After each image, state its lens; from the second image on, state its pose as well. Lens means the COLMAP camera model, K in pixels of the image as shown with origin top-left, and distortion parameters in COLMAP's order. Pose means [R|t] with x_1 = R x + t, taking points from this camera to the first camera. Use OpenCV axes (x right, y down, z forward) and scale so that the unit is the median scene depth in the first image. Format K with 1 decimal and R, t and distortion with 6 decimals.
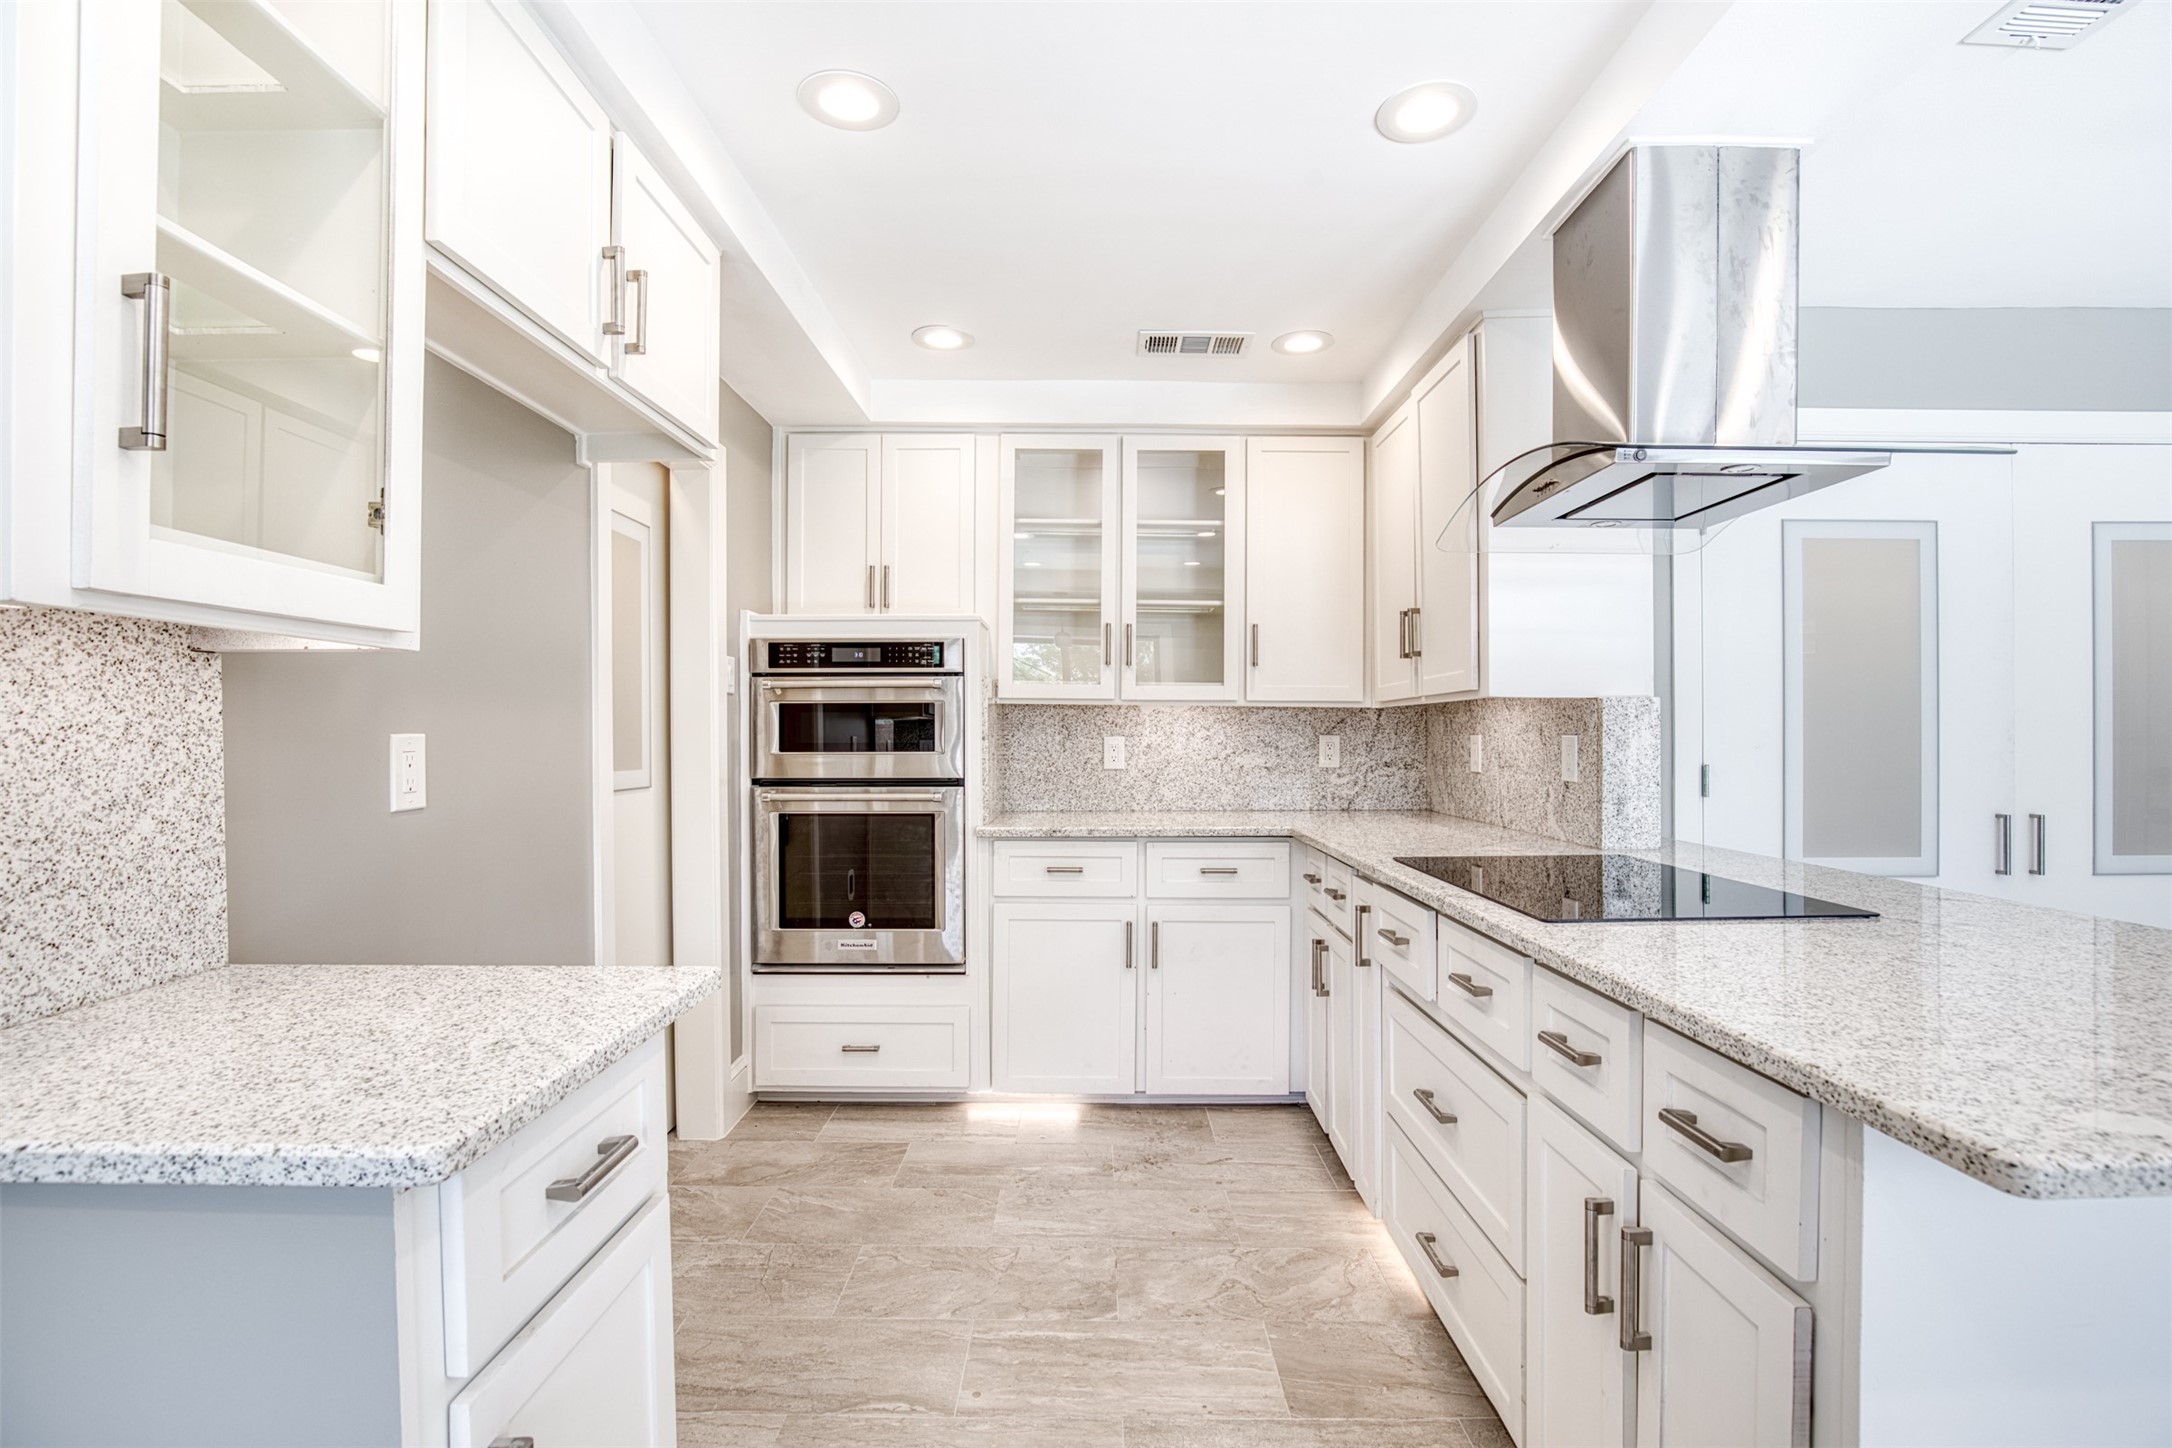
lens RADIAL K [[994.2, 0, 1087.9], [0, 994.2, 730.4], [0, 0, 1]] dist [-0.037295, 0.007702]
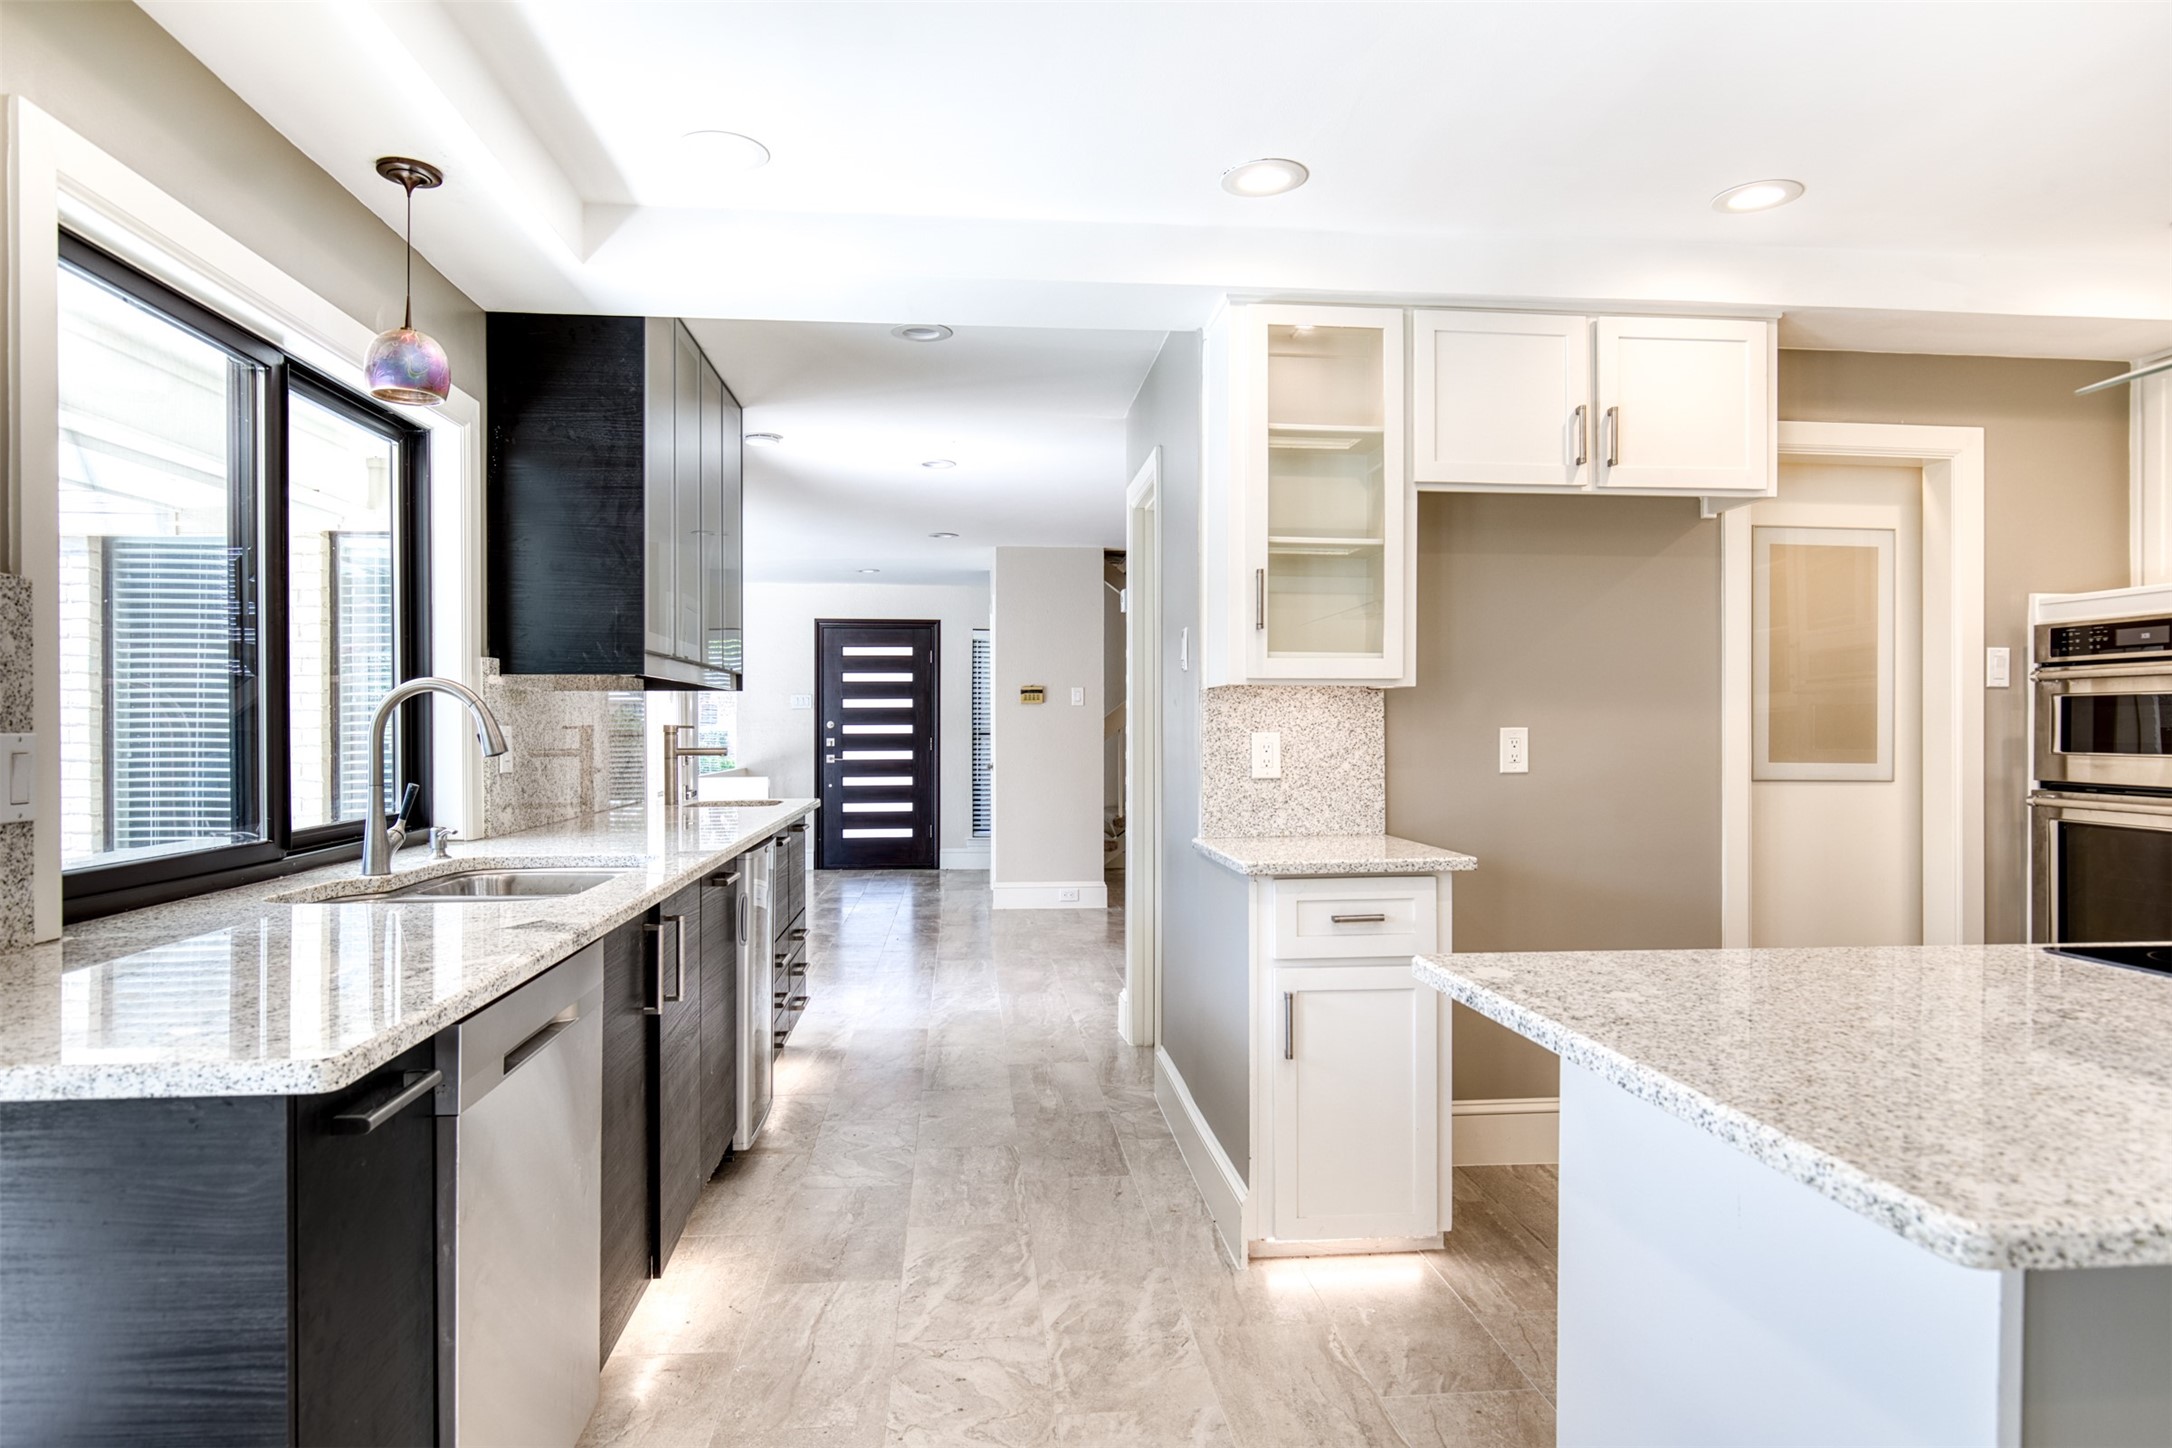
lens RADIAL K [[1295.3, 0, 1087.5], [0, 1295.3, 727.5], [0, 0, 1]] dist [-0.013476, 0.000858]
pose [[0.100630, 0.005746, -0.994907, 0.769942], [-0.003223, 0.999980, 0.005450, -0.003483], [0.994919, 0.002658, 0.100647, 0.023488]]
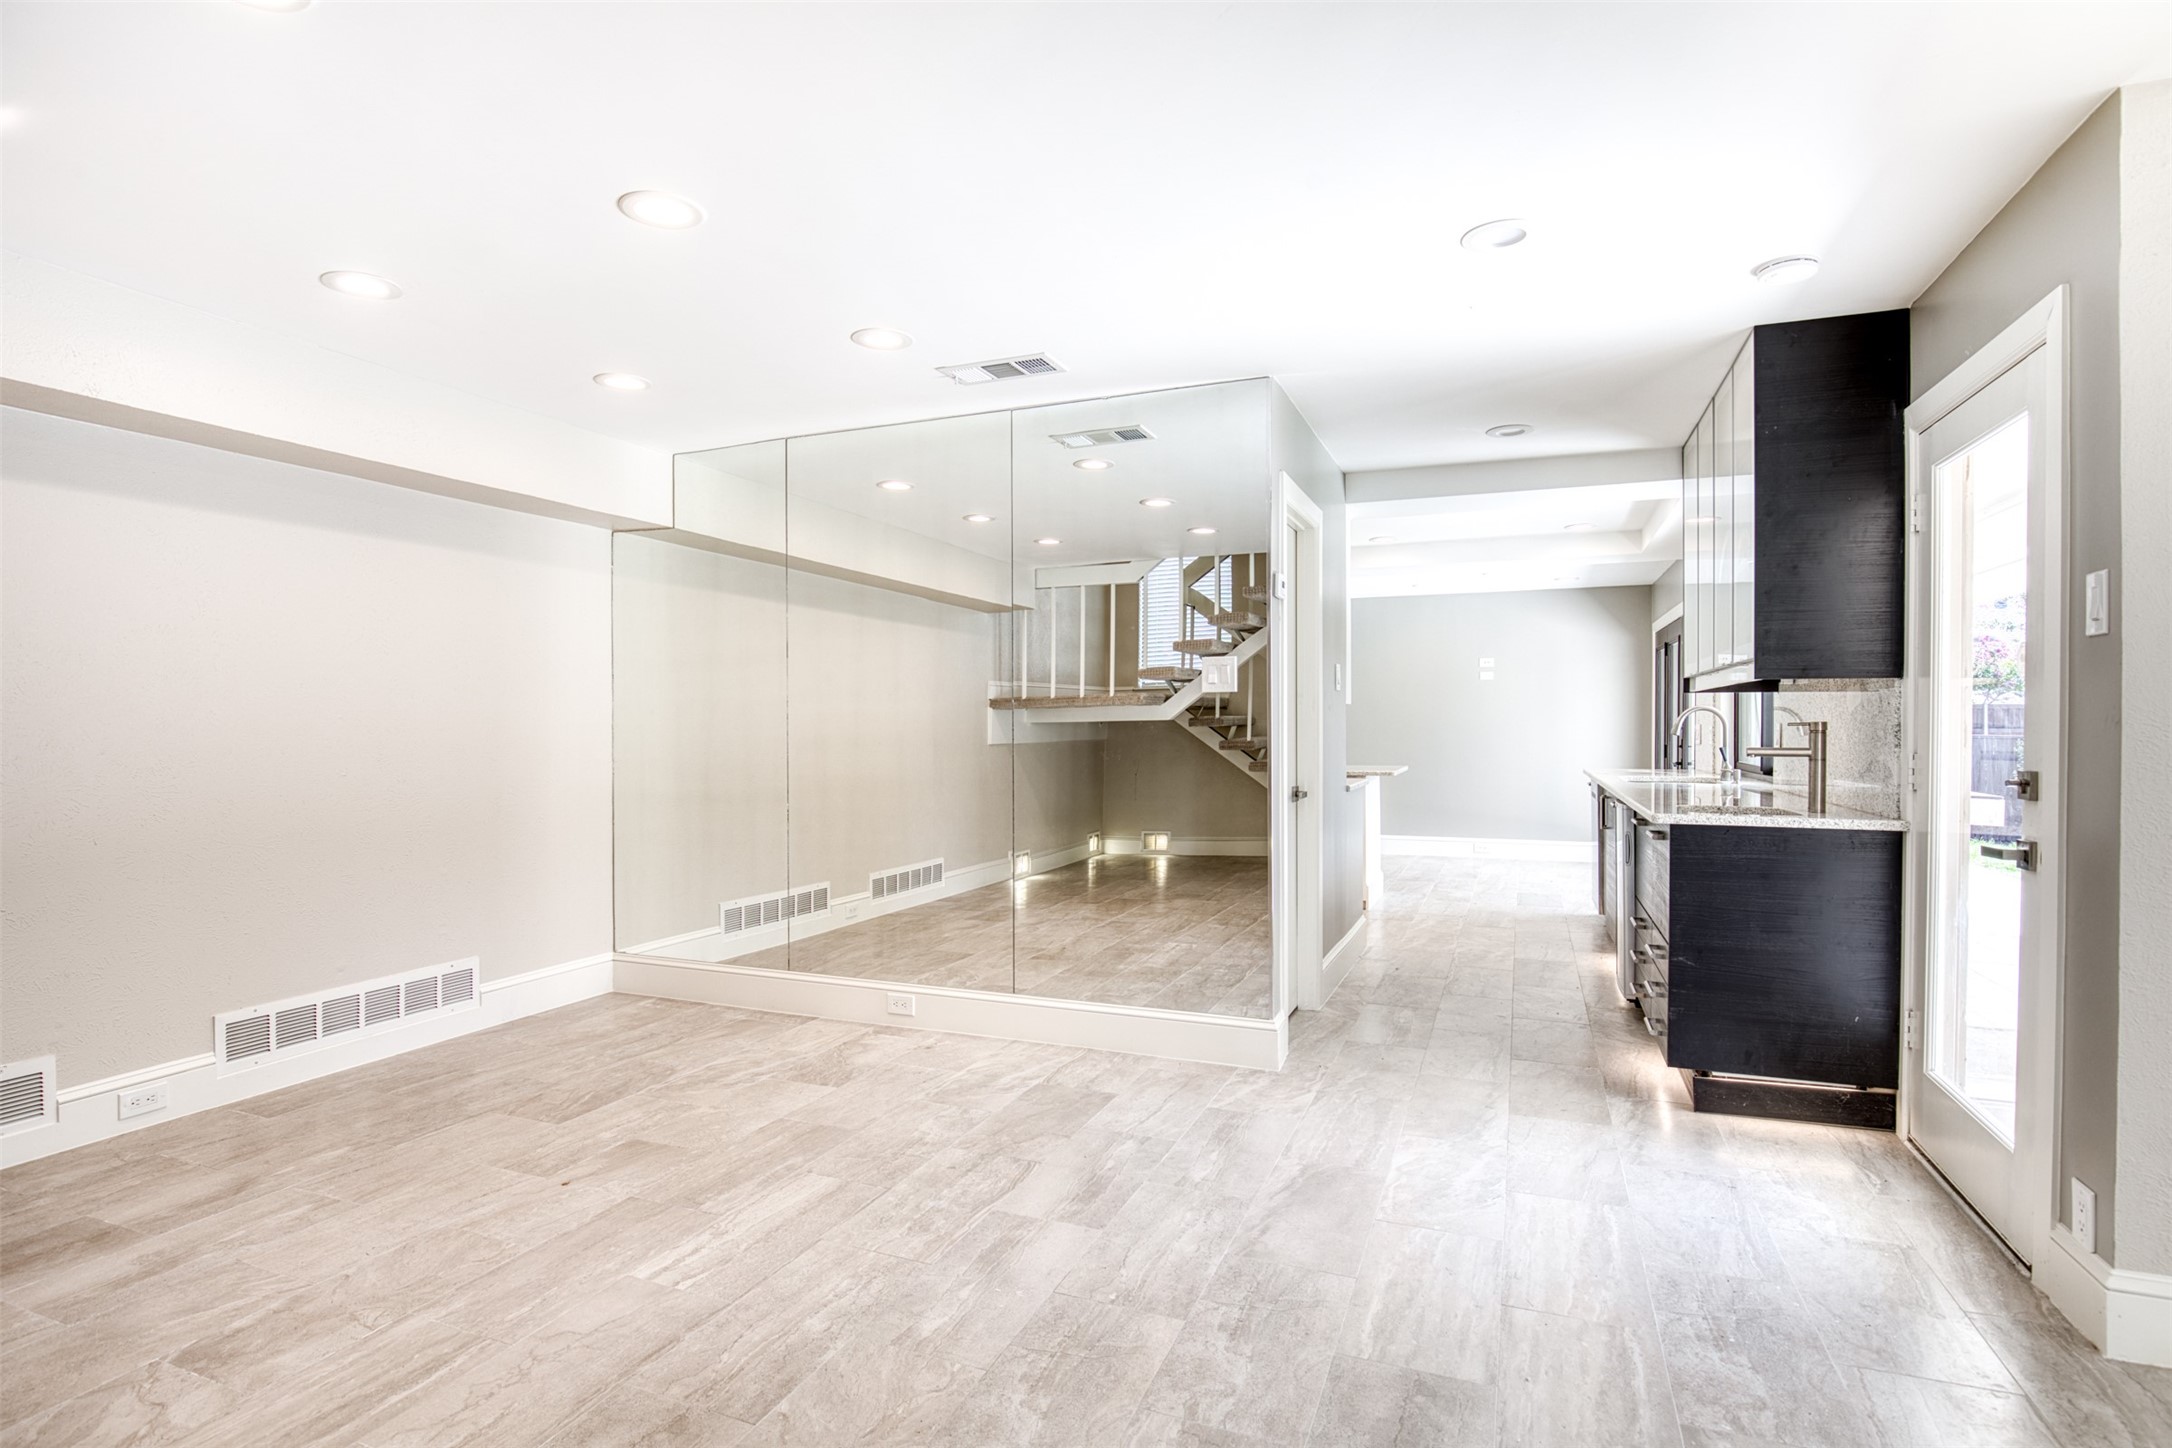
lens RADIAL K [[1072.0, 0, 1092.1], [0, 1072.0, 733.7], [0, 0, 1]] dist [-0.026713, 0.001163]
pose [[0.369346, -0.003321, 0.929286, -2.142998], [0.001986, 0.999994, 0.002785, 0.011524], [-0.929290, 0.000817, 0.369350, -0.018824]]
